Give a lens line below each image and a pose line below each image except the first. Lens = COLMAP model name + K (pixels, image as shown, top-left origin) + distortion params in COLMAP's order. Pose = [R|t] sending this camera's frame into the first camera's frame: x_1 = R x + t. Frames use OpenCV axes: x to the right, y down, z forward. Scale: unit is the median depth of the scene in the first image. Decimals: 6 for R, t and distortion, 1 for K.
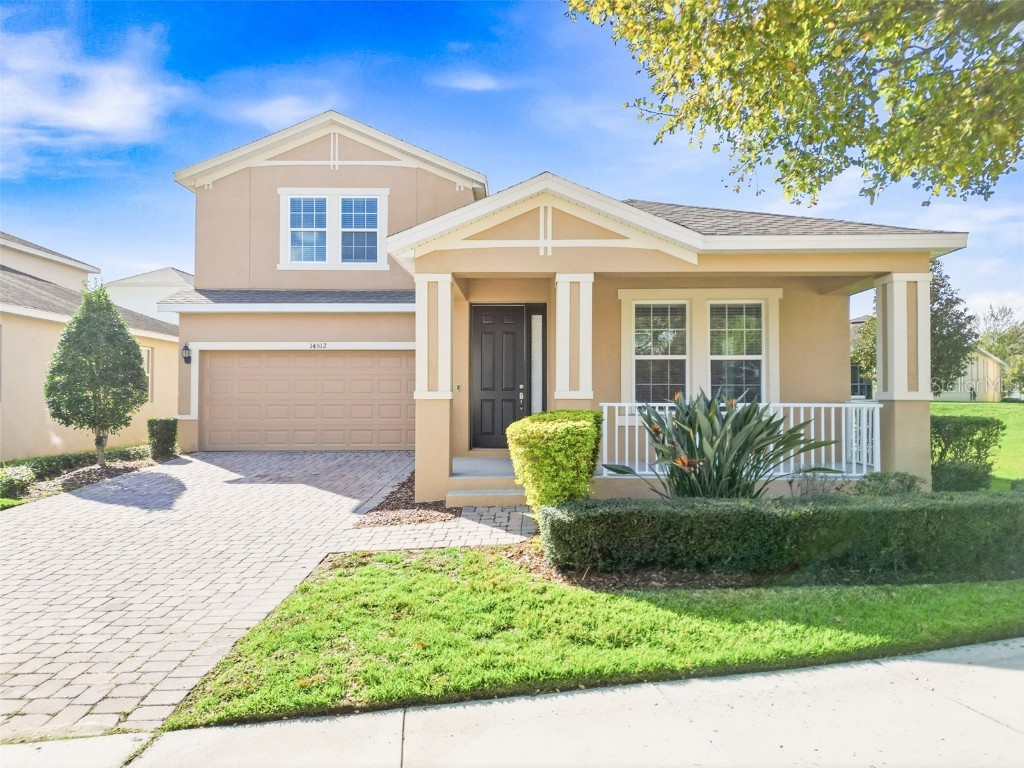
lens RADIAL K [[714.5, 0, 512.0], [0, 714.5, 384.0], [0, 0, 1]] dist [0.076334, -0.059137]
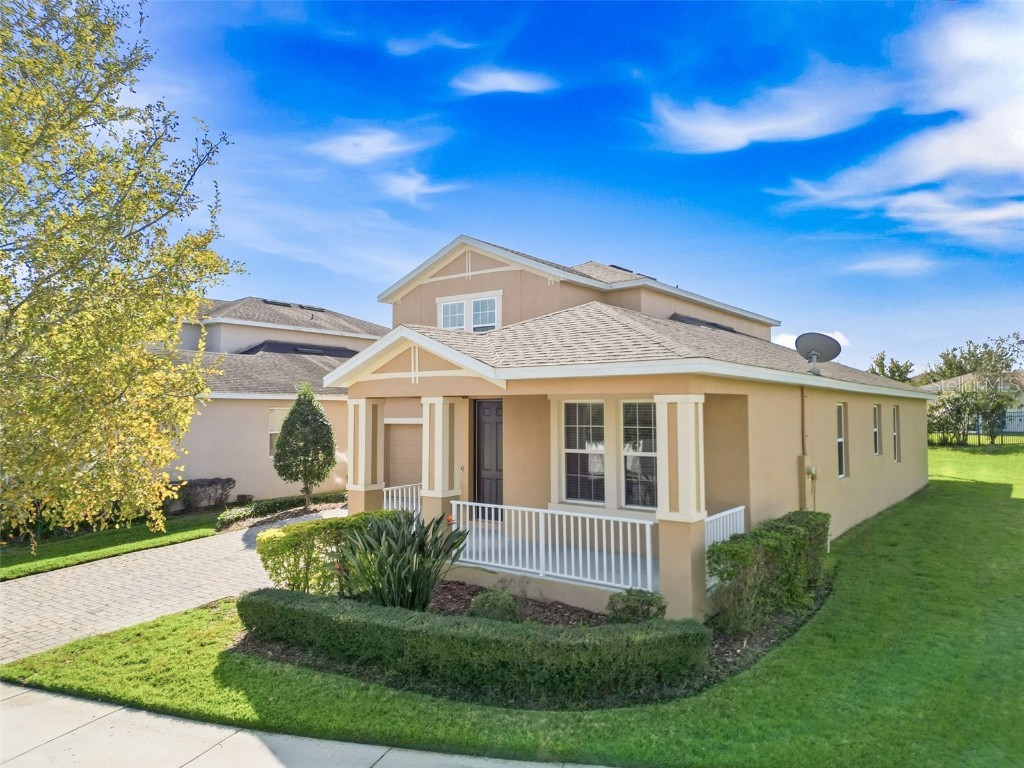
lens RADIAL K [[714.5, 0, 512.0], [0, 714.5, 384.0], [0, 0, 1]] dist [0.076334, -0.059137]
pose [[0.804590, -0.025107, -0.593300, 0.684239], [0.016351, 0.999664, -0.020129, -0.107309], [0.593606, 0.006495, 0.804730, 0.045221]]
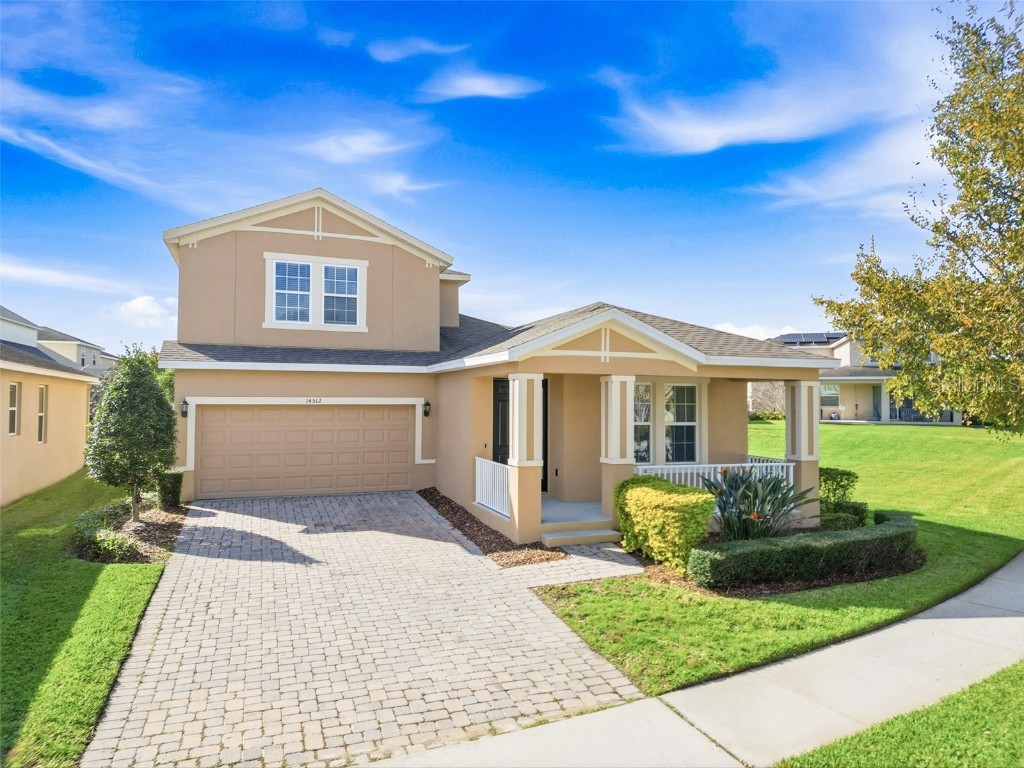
lens RADIAL K [[714.5, 0, 512.0], [0, 714.5, 384.0], [0, 0, 1]] dist [0.076334, -0.059137]
pose [[0.931264, 0.015377, 0.364021, -0.453938], [-0.014340, 0.999882, -0.005553, -0.090498], [-0.364063, -0.000049, 0.931374, -0.174169]]
